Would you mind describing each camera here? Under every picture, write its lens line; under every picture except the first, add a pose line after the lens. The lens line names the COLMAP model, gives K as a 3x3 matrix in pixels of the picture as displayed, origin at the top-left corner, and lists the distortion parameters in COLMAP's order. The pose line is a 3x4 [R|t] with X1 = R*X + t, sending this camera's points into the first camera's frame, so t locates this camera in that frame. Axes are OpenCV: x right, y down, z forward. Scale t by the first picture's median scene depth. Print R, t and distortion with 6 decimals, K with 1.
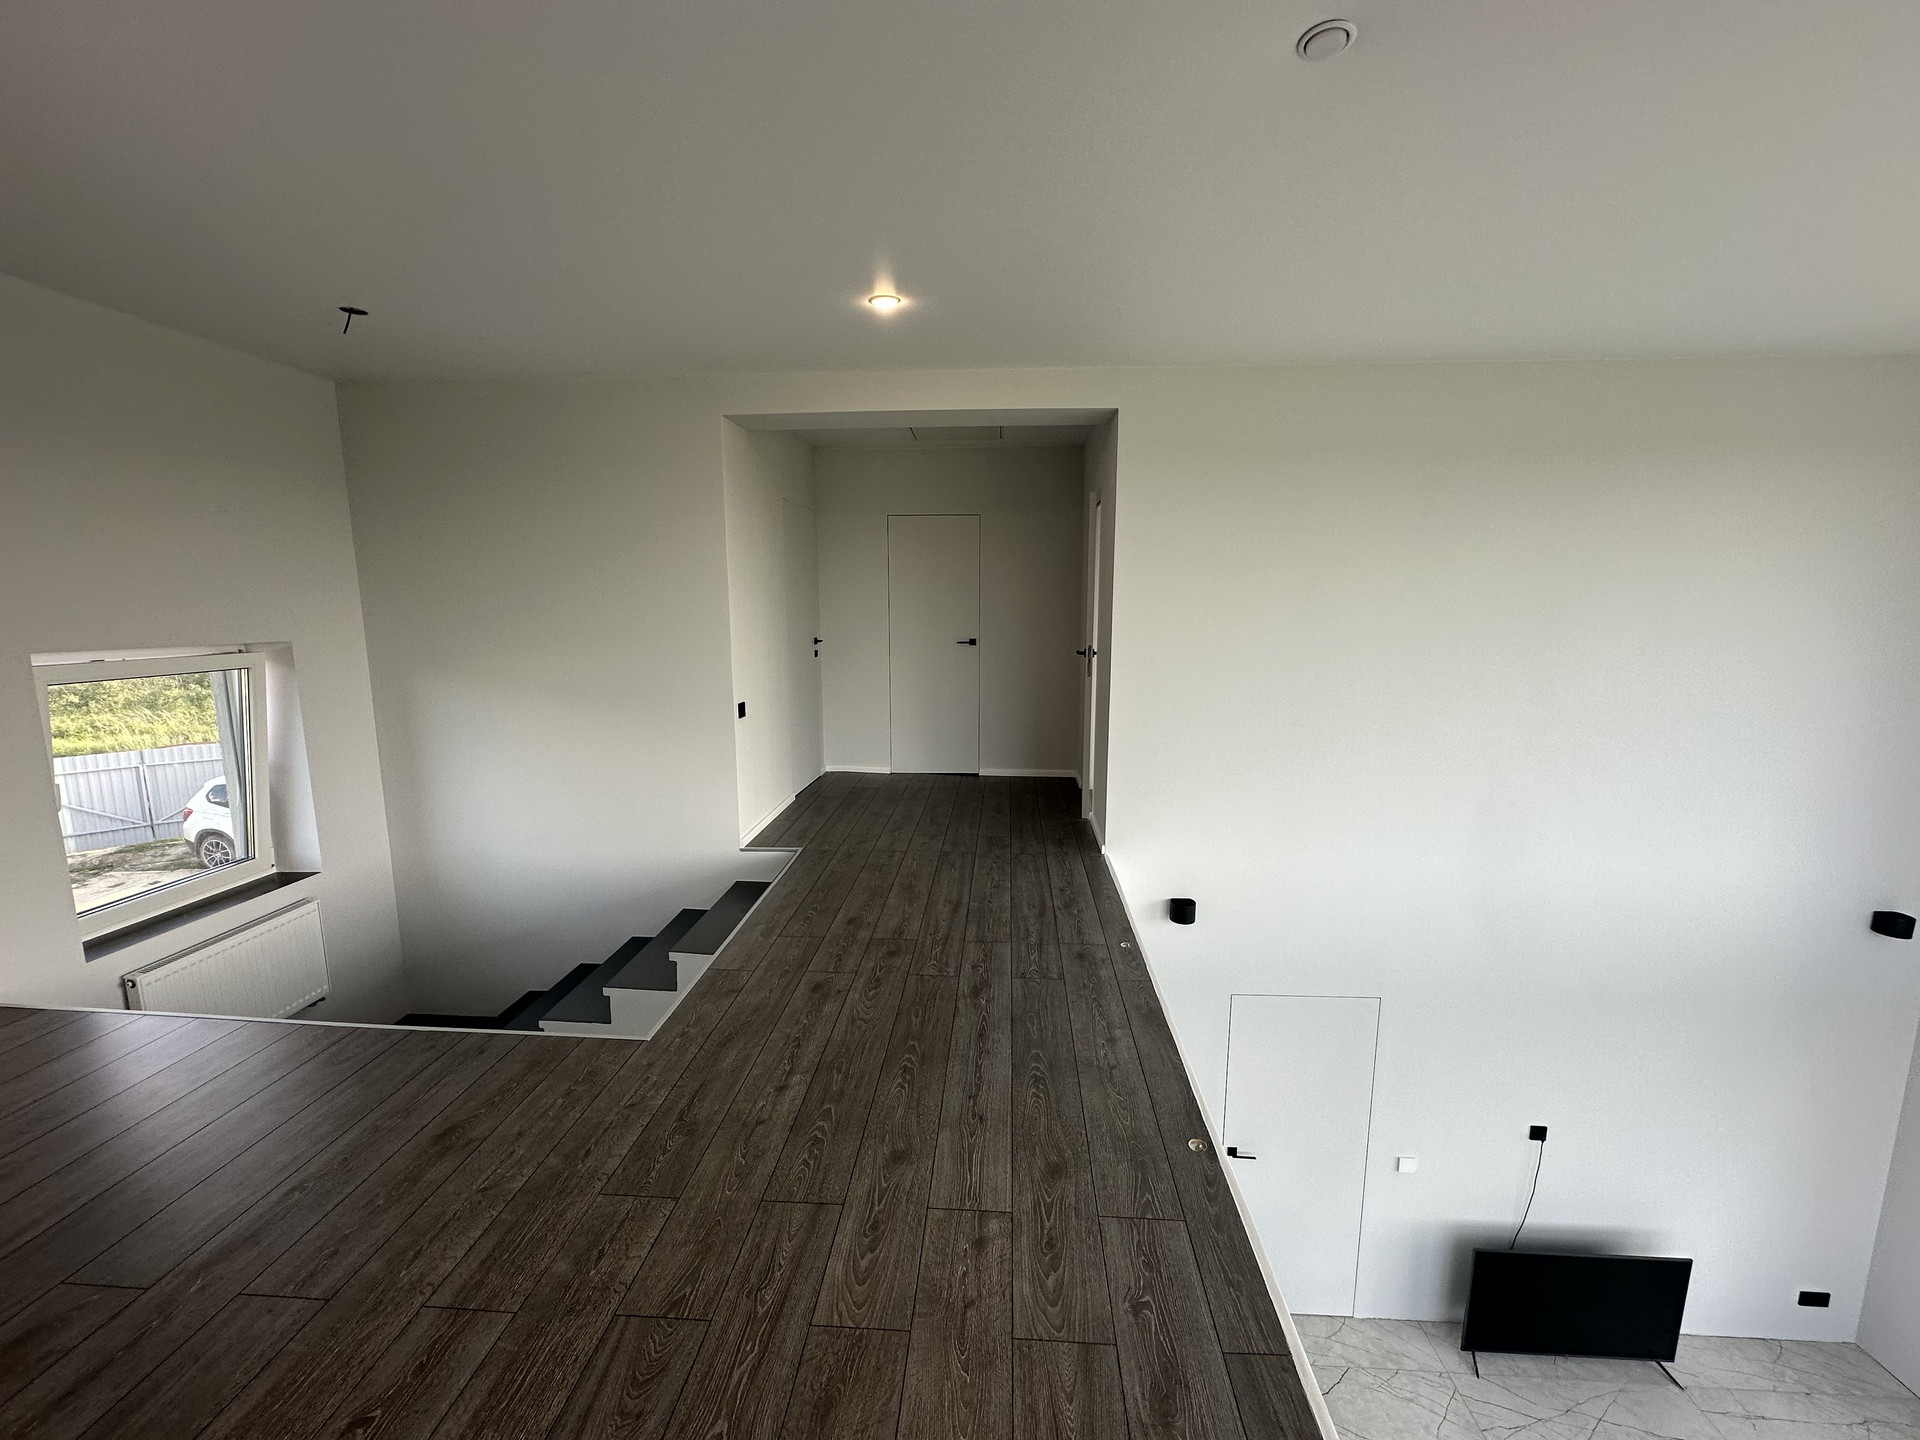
lens RADIAL K [[760.7, 0, 959.3], [0, 760.7, 718.0], [0, 0, 1]] dist [-0.001906, 0.000599]
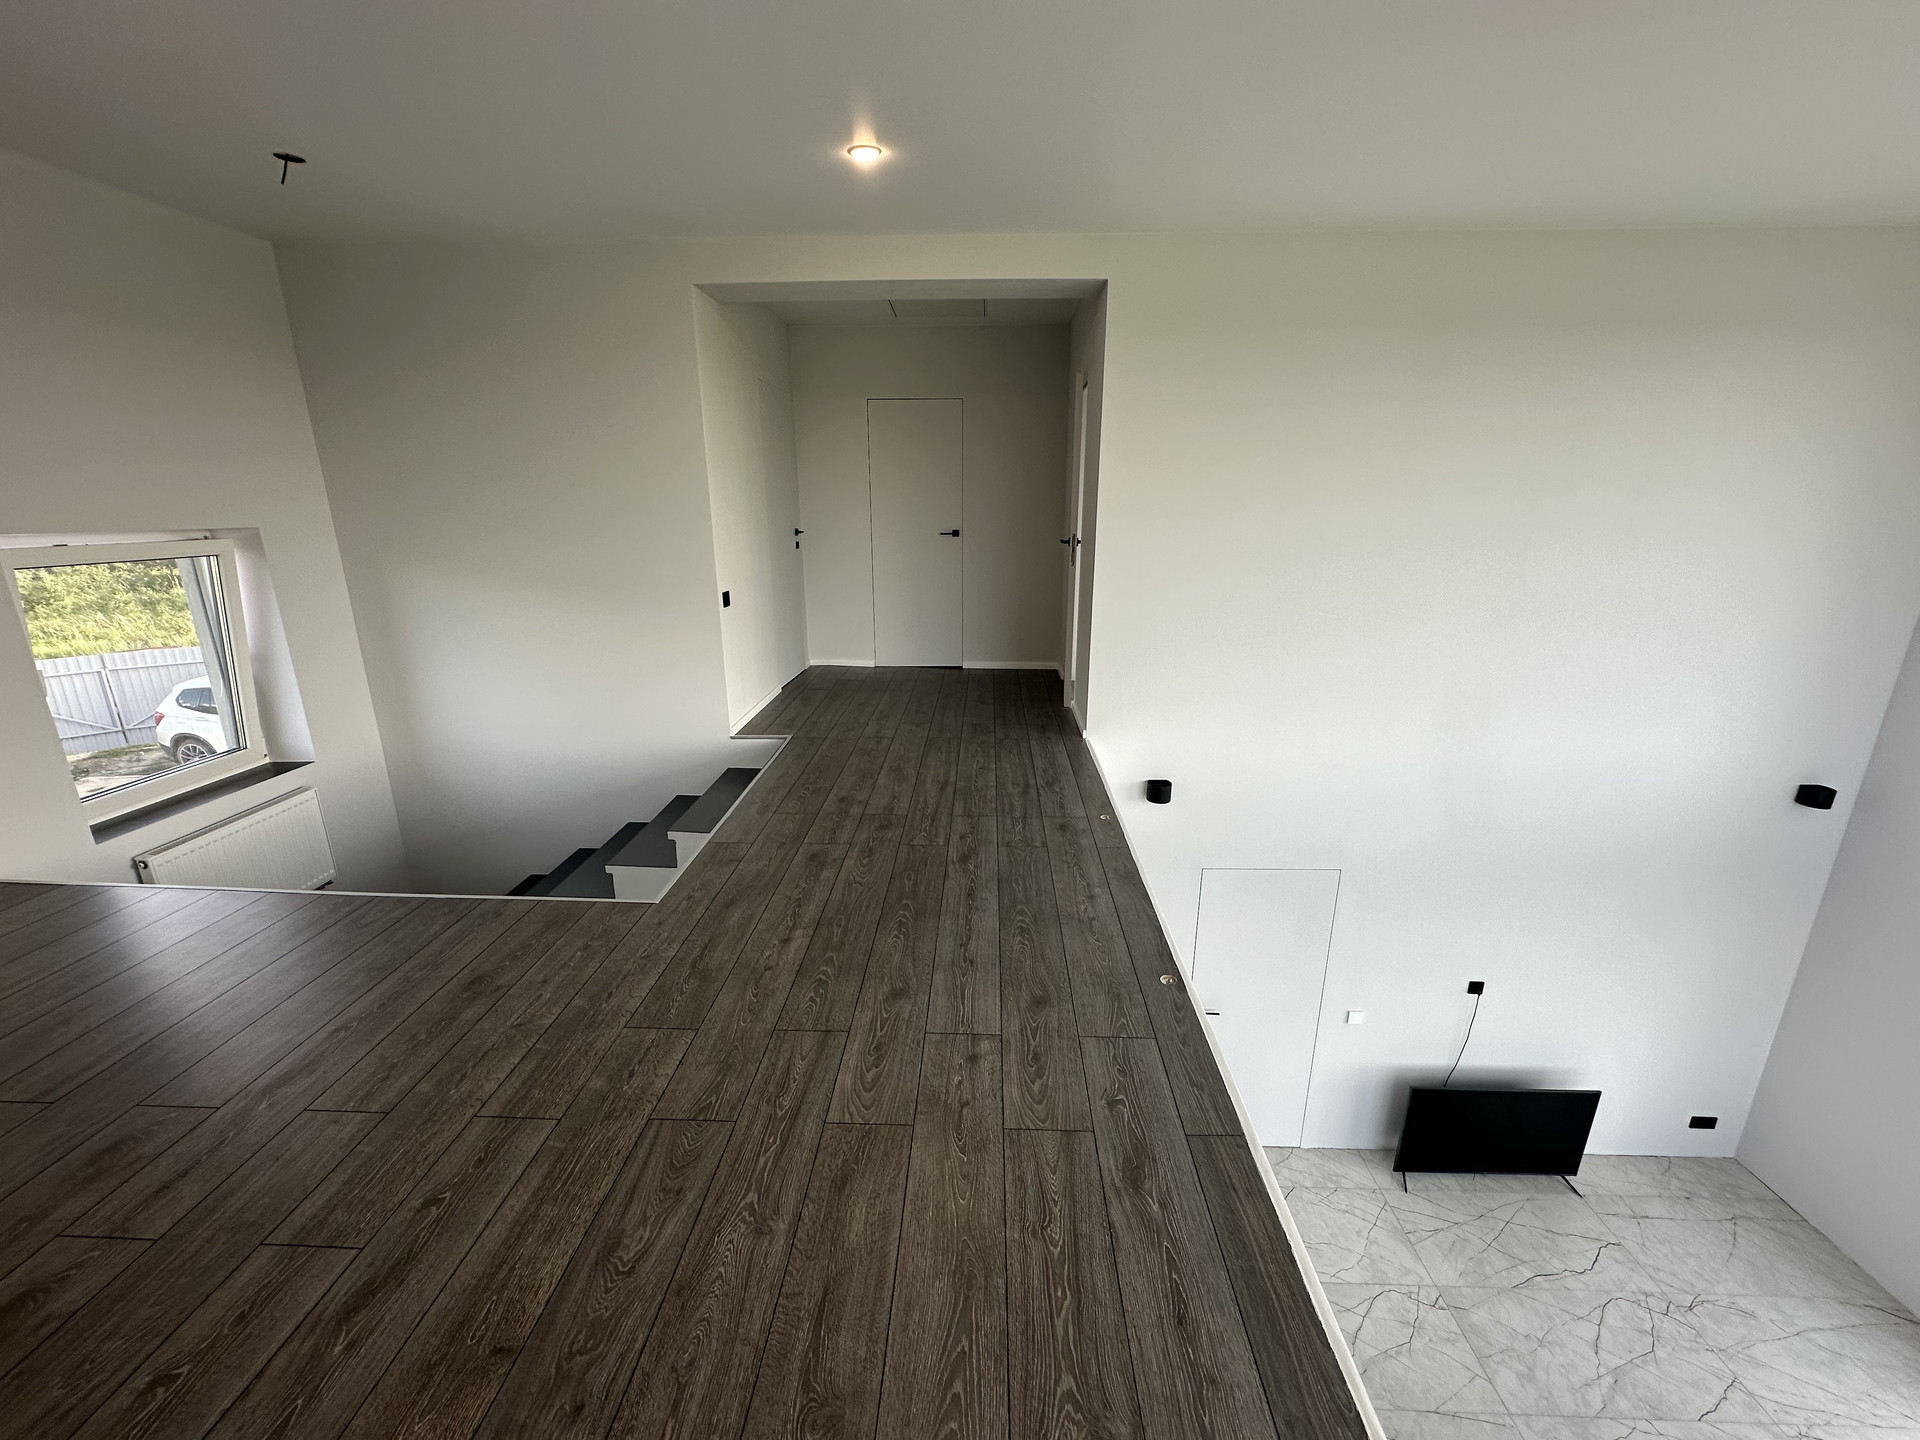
lens RADIAL K [[760.7, 0, 959.3], [0, 760.7, 718.0], [0, 0, 1]] dist [-0.001906, 0.000599]
pose [[0.999644, -0.007646, 0.025553, -0.010450], [0.004378, 0.992073, 0.125583, 0.031121], [-0.026311, -0.125426, 0.991754, -0.027017]]
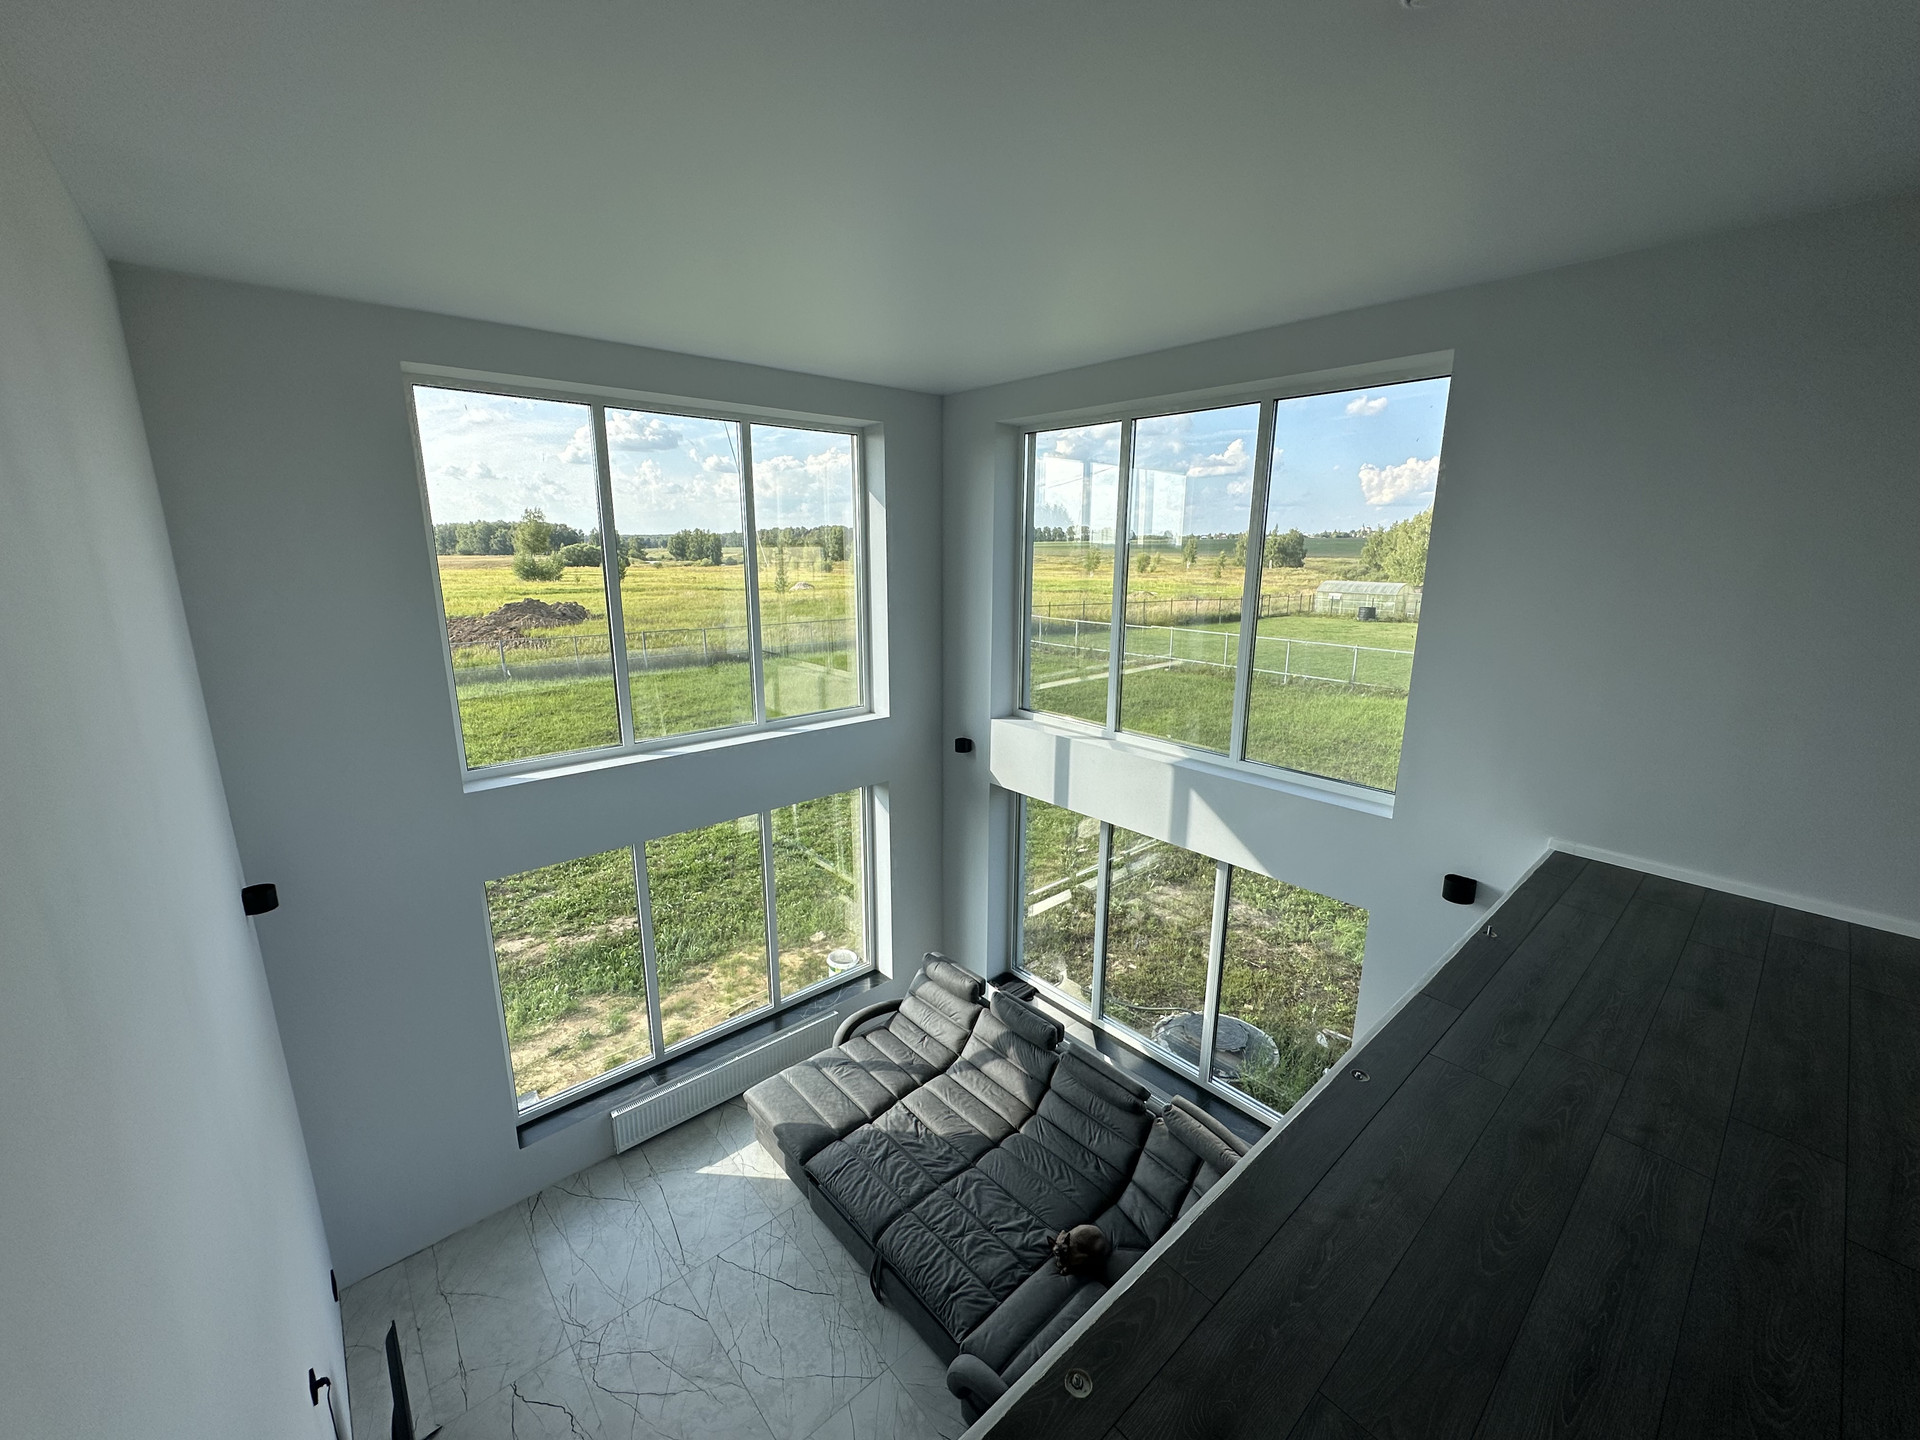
lens RADIAL K [[765.8, 0, 956.9], [0, 765.8, 718.8], [0, 0, 1]] dist [-0.003395, 0.000766]
pose [[-0.704110, -0.160208, 0.691783, 0.037719], [0.105534, 0.939788, 0.325057, -0.208075], [-0.702205, 0.301882, -0.644806, 1.325884]]
